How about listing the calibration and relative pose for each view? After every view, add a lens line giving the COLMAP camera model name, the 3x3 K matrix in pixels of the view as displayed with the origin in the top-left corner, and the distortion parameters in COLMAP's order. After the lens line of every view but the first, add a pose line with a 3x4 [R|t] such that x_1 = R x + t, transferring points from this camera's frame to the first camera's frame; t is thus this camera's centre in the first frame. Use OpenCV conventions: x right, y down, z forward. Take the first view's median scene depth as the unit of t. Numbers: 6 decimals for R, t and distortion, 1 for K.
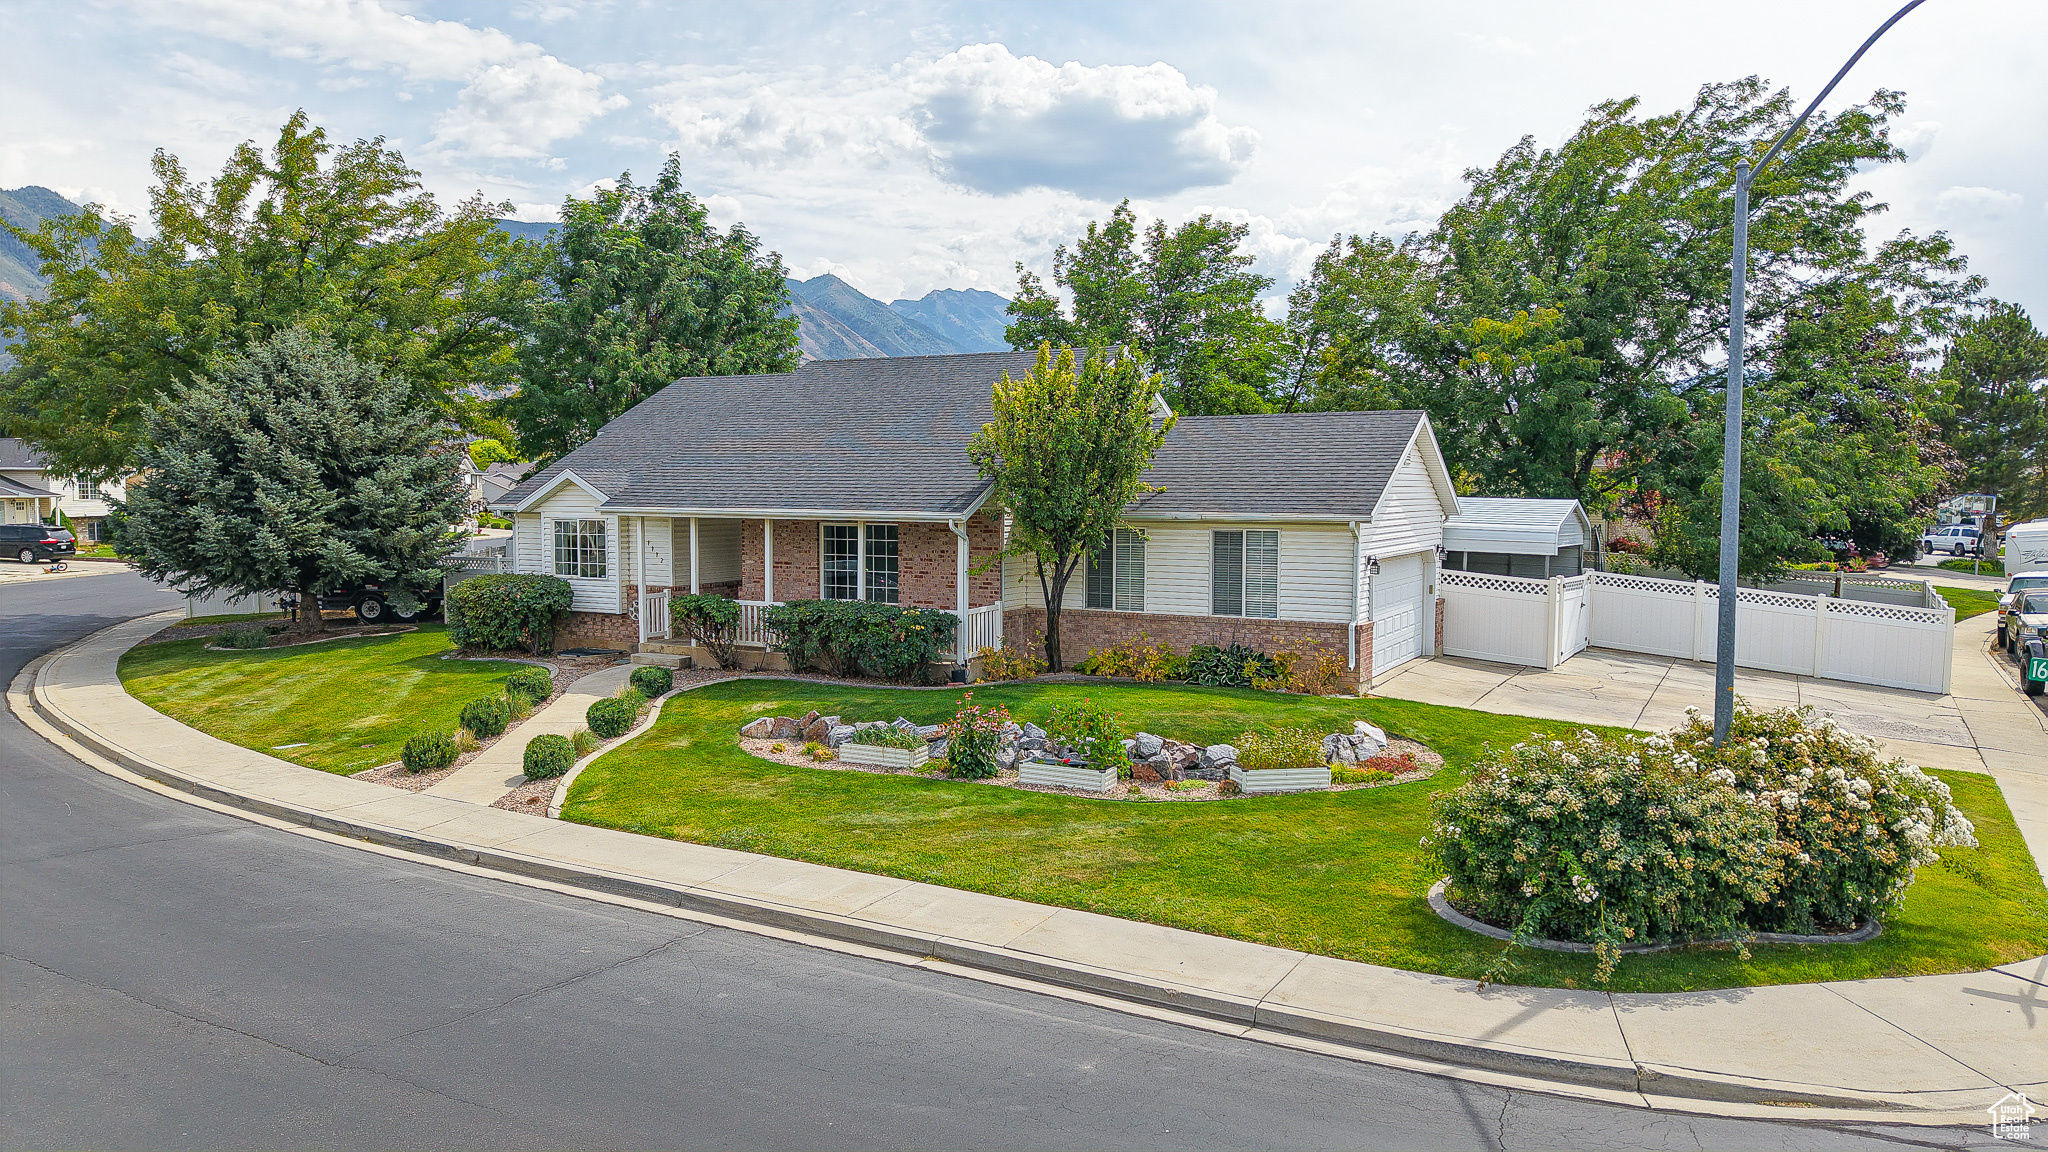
lens RADIAL K [[1404.6, 0, 1020.9], [0, 1404.6, 581.0], [0, 0, 1]] dist [0.016402, -0.000870]
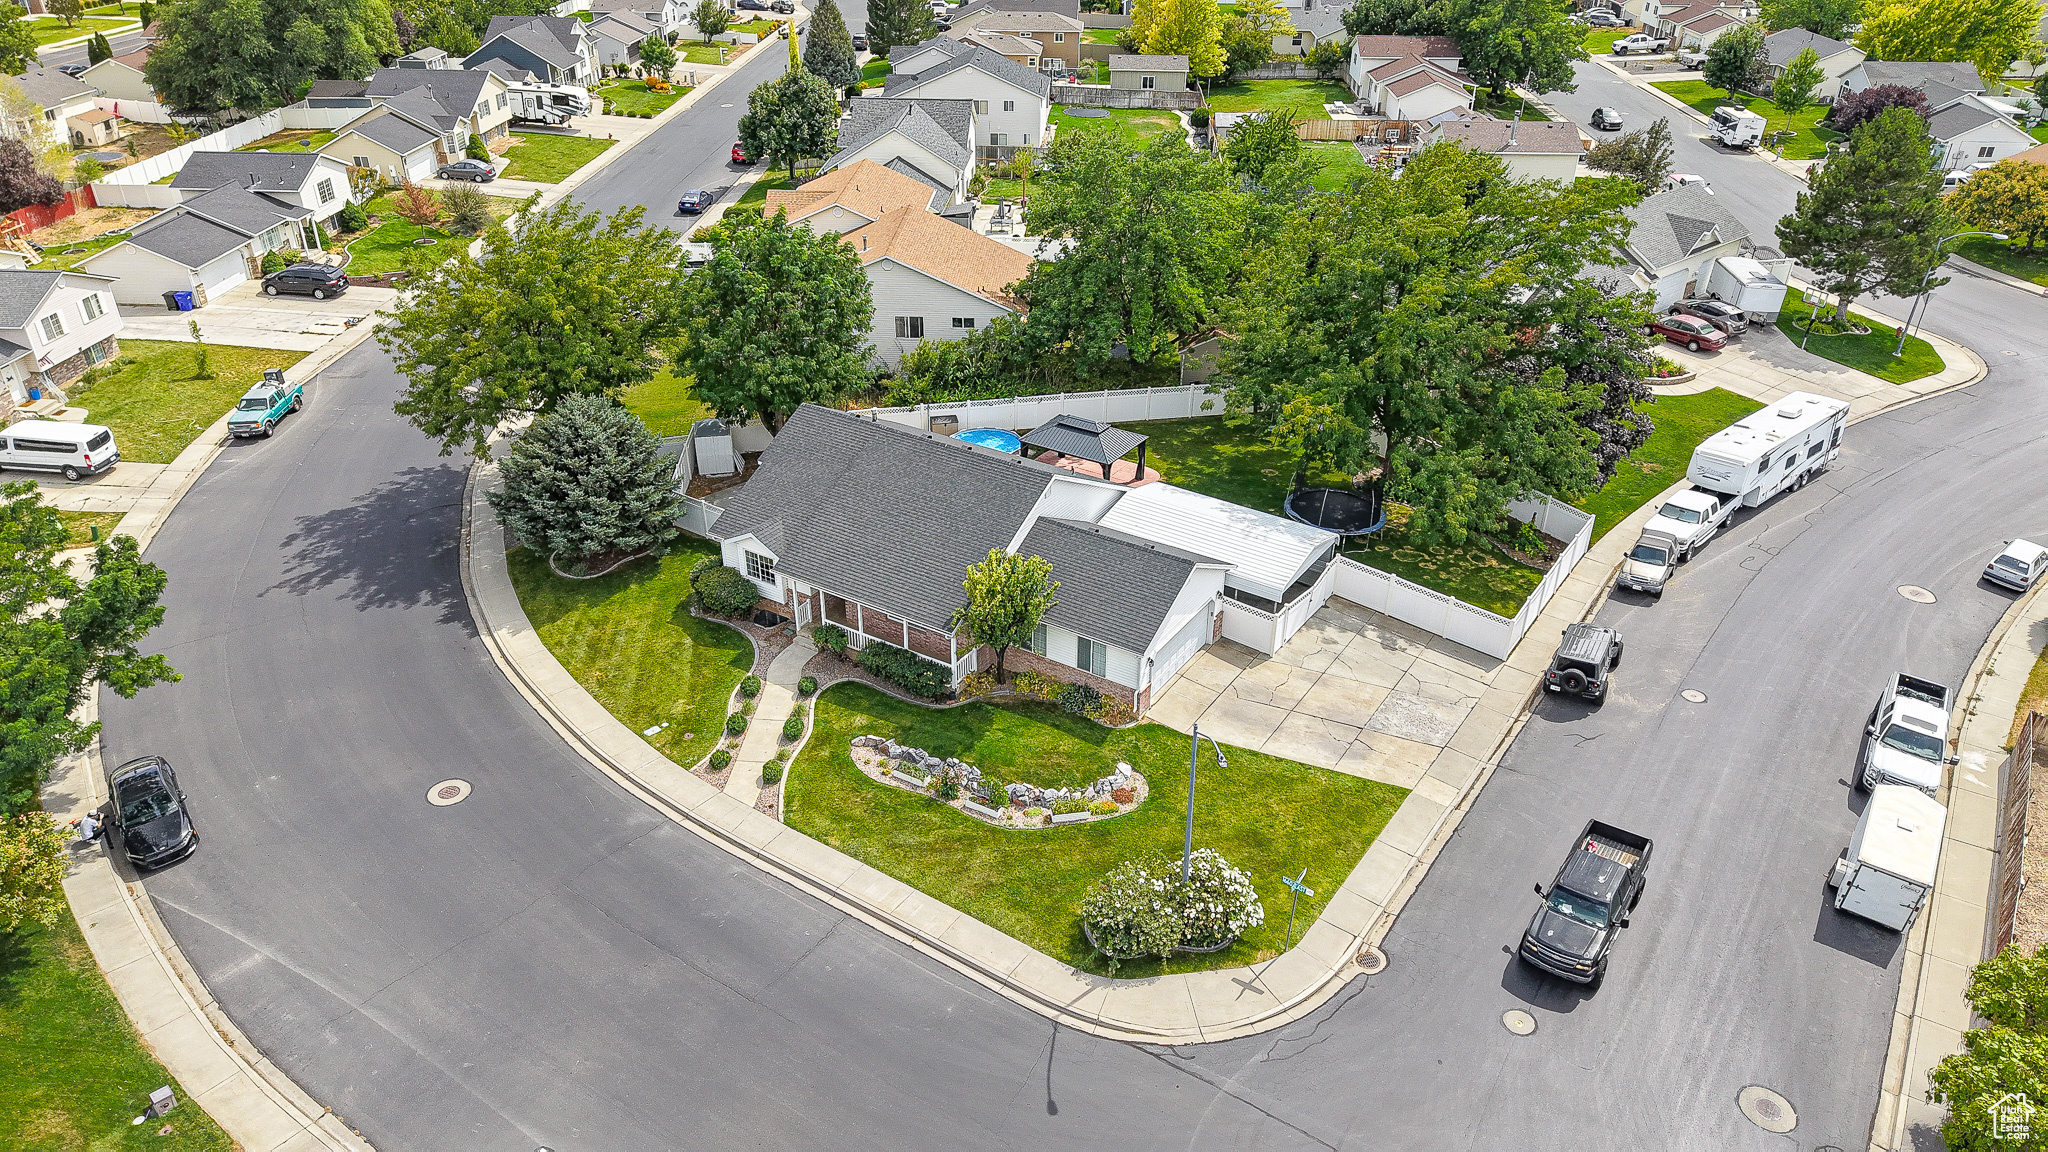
lens RADIAL K [[1402.5, 0, 1019.8], [0, 1402.5, 572.8], [0, 0, 1]] dist [0.018201, -0.004925]
pose [[0.996728, 0.038463, -0.071098, 0.164862], [-0.003737, 0.900529, 0.434780, -0.841231], [0.080748, -0.433092, 0.897726, -0.660517]]
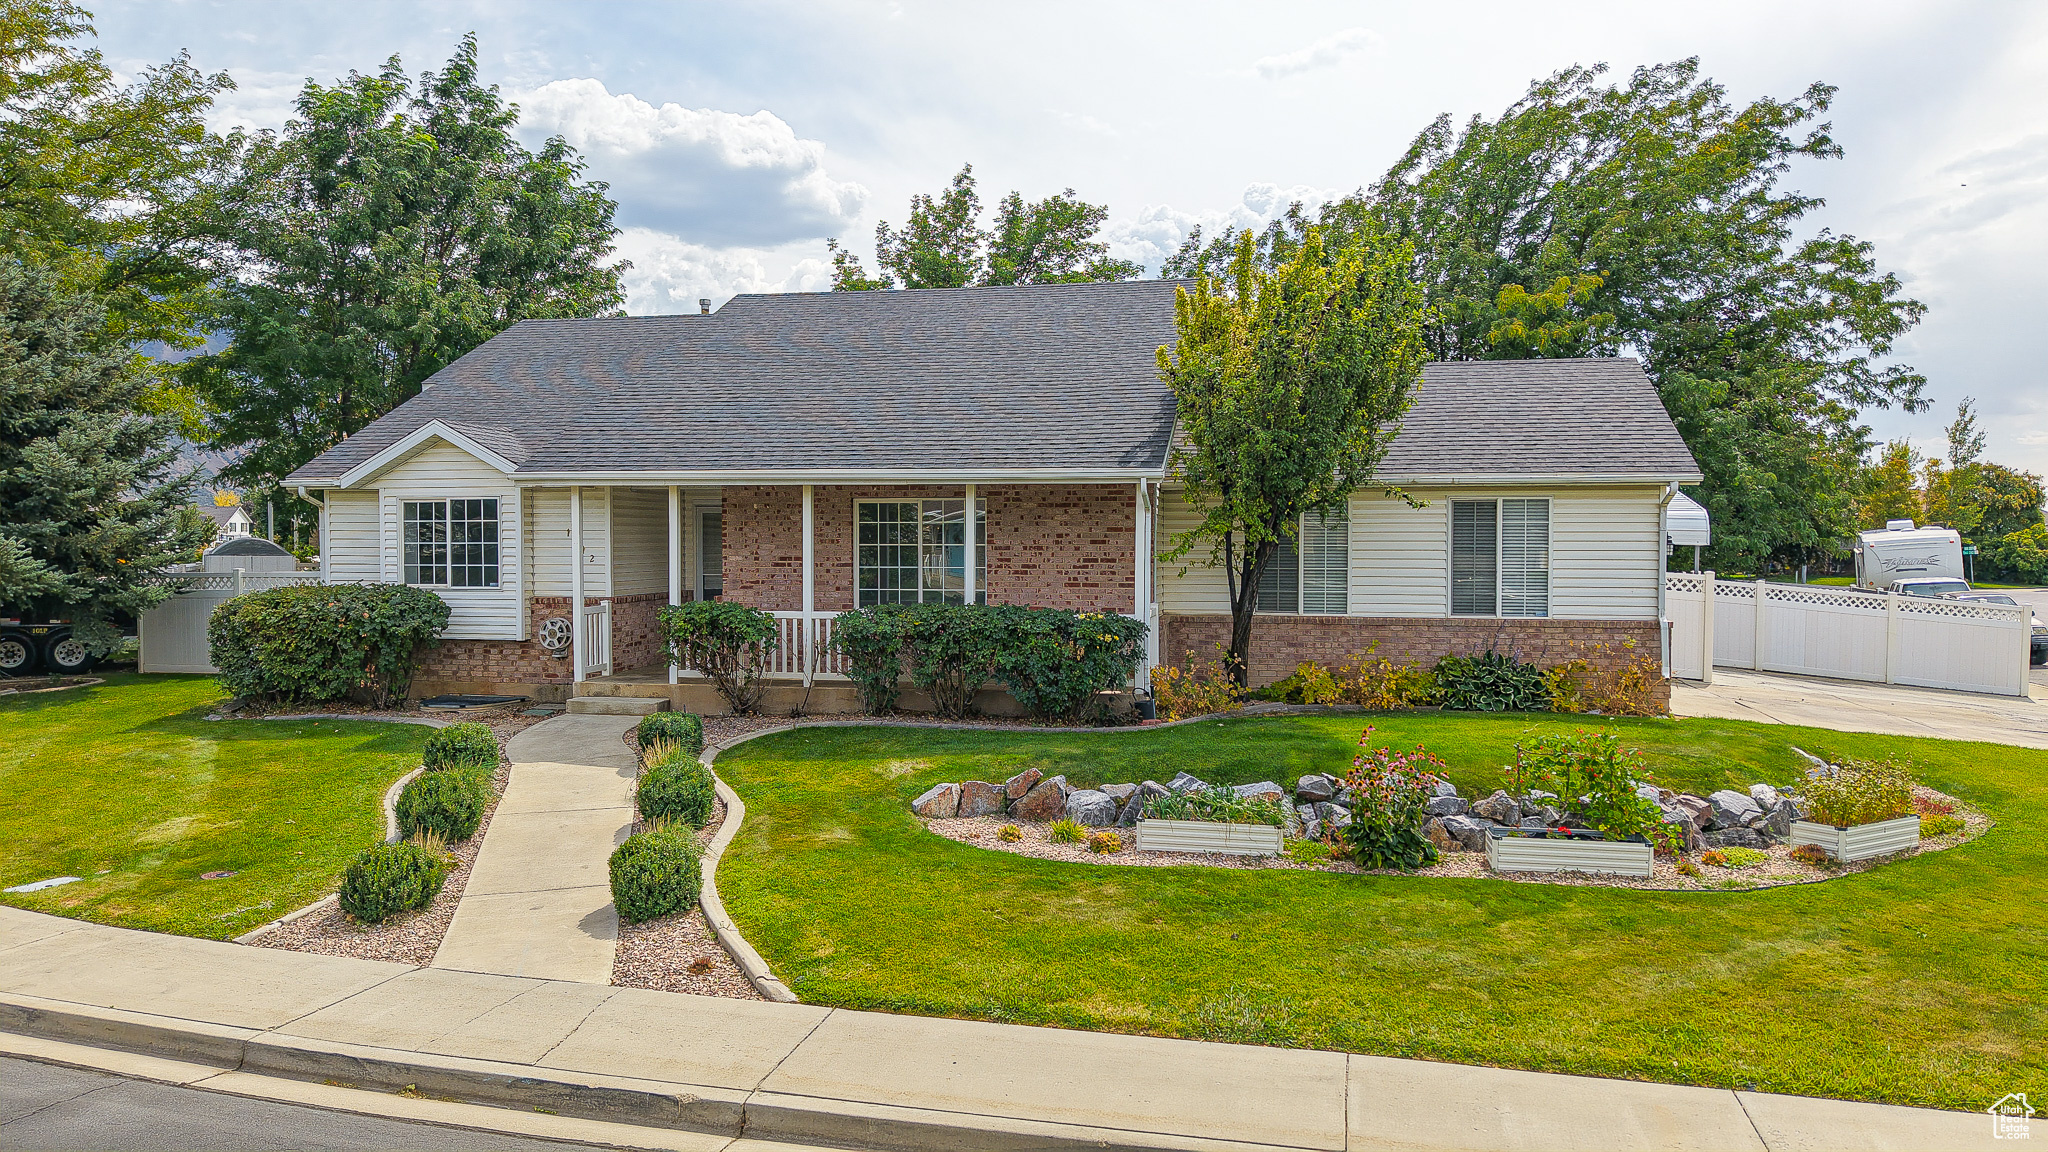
lens RADIAL K [[1402.5, 0, 1019.8], [0, 1402.5, 572.8], [0, 0, 1]] dist [0.018201, -0.004925]
pose [[0.961391, -0.008746, 0.275046, -0.242311], [0.020311, 0.999024, -0.039226, 0.022190], [-0.274434, 0.043298, 0.960631, 0.301490]]
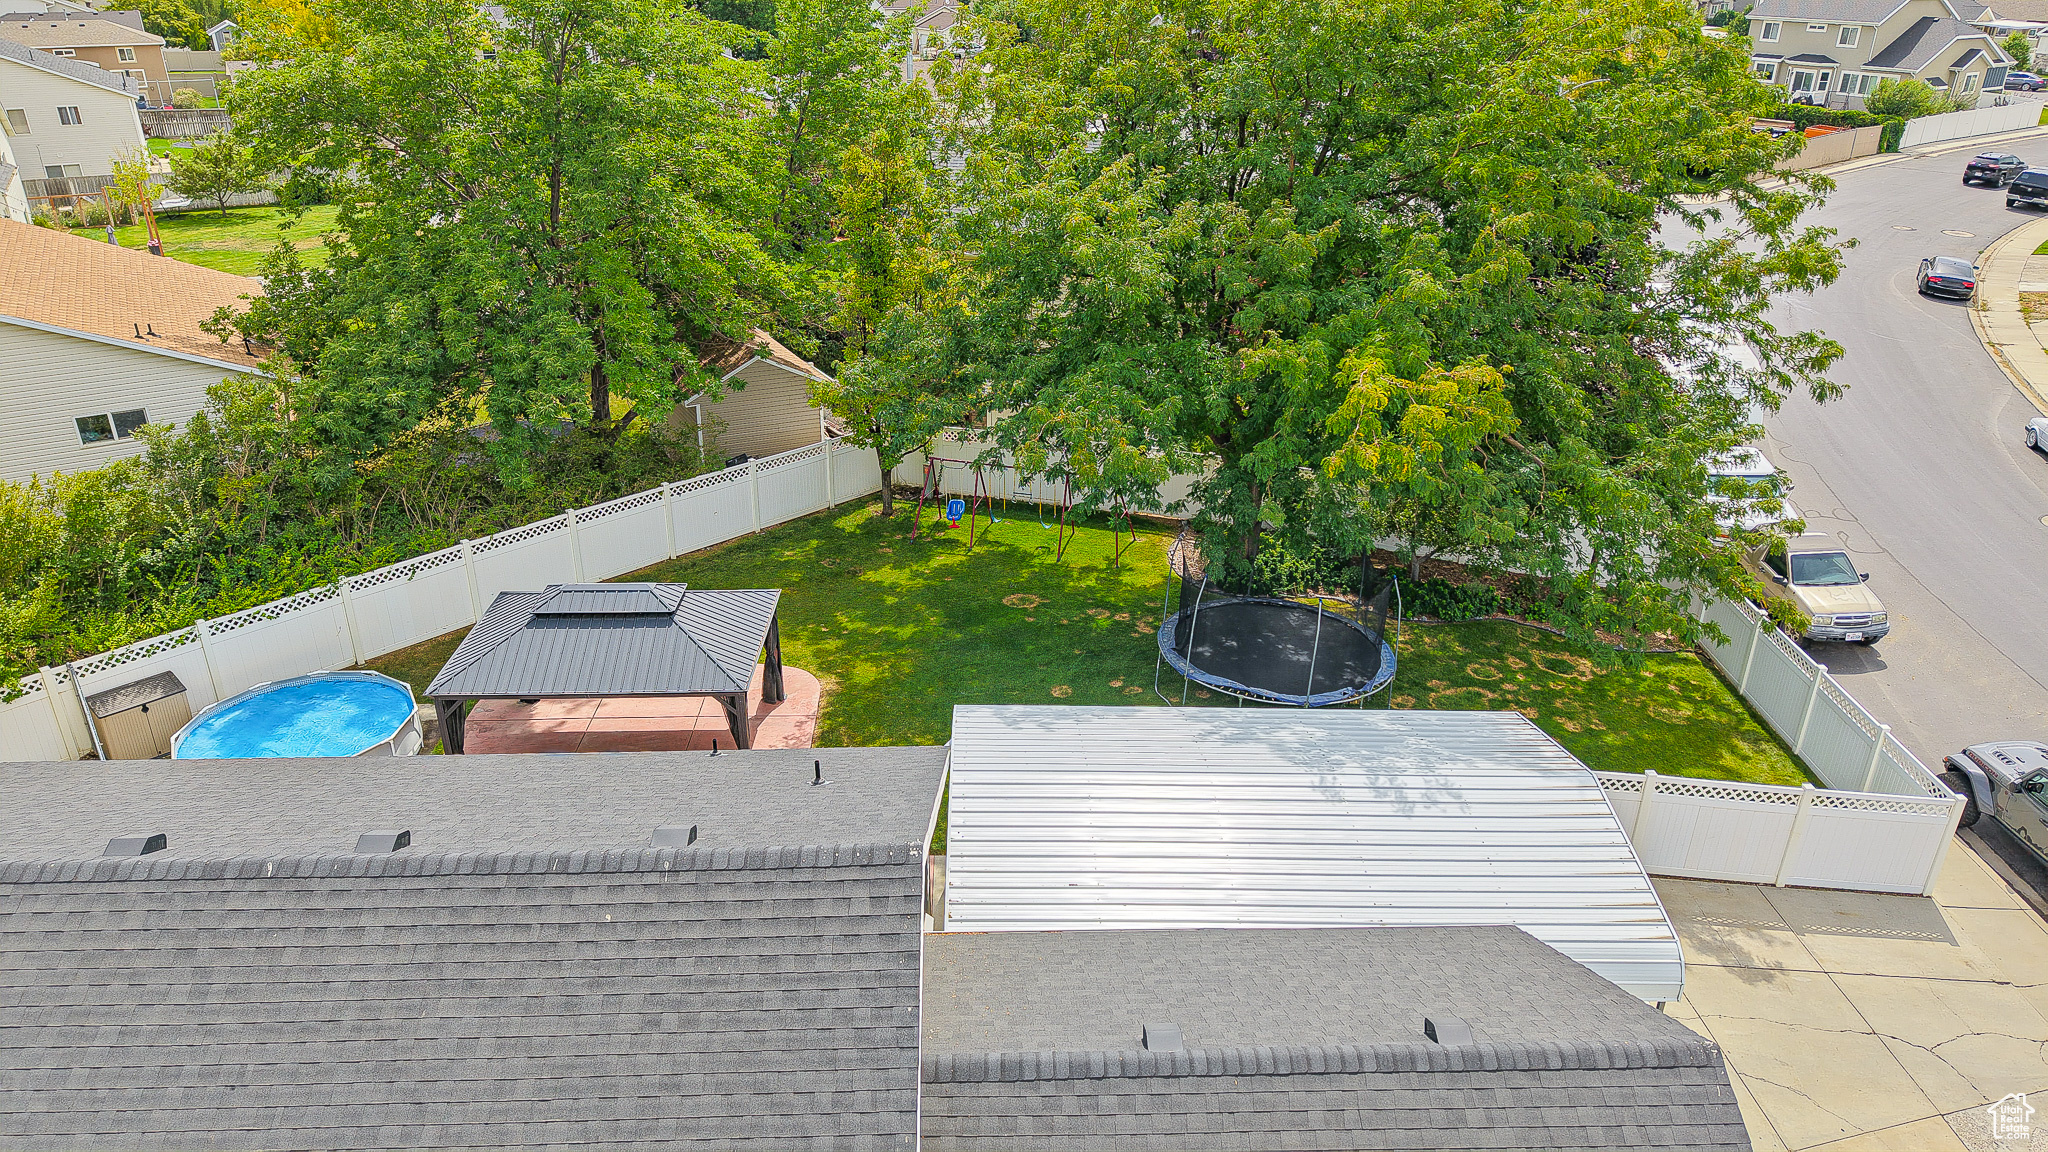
lens RADIAL K [[1368.1, 0, 991.8], [0, 1368.1, 564.1], [0, 0, 1]] dist [0.039346, -0.002614]
pose [[0.874117, -0.211159, 0.437413, -0.050029], [0.038300, 0.927717, 0.371314, -0.377435], [-0.484202, -0.307819, 0.819021, 0.737233]]
